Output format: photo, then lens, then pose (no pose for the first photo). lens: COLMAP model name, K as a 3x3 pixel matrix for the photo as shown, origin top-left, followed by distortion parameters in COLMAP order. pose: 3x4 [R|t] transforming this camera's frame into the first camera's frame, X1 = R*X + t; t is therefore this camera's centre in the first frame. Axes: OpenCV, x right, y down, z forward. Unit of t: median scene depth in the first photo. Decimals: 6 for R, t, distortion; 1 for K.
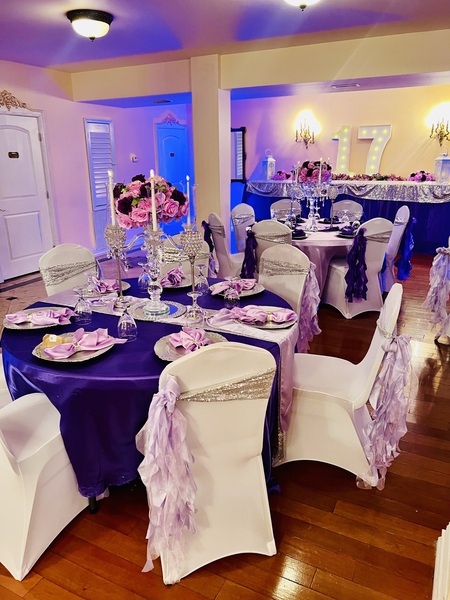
lens RADIAL K [[442.4, 0, 225.0], [0, 442.4, 300.0], [0, 0, 1]] dist [0.057767, -0.068697]
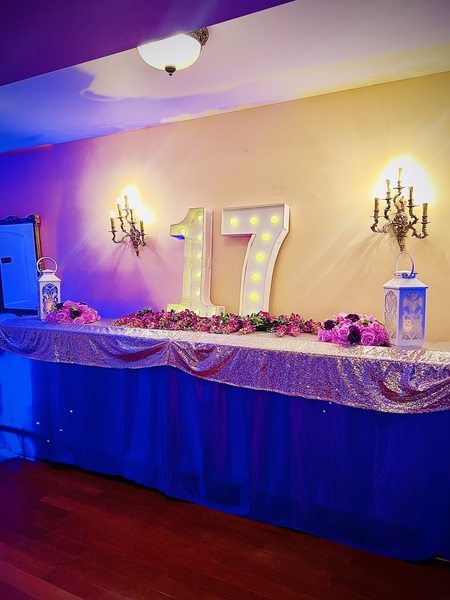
lens RADIAL K [[442.4, 0, 225.0], [0, 442.4, 300.0], [0, 0, 1]] dist [0.057767, -0.068697]
pose [[0.999435, -0.000910, -0.033584, 0.320882], [-0.006394, 0.976215, -0.216709, -0.202765], [0.032983, 0.216802, 0.975658, 0.585035]]
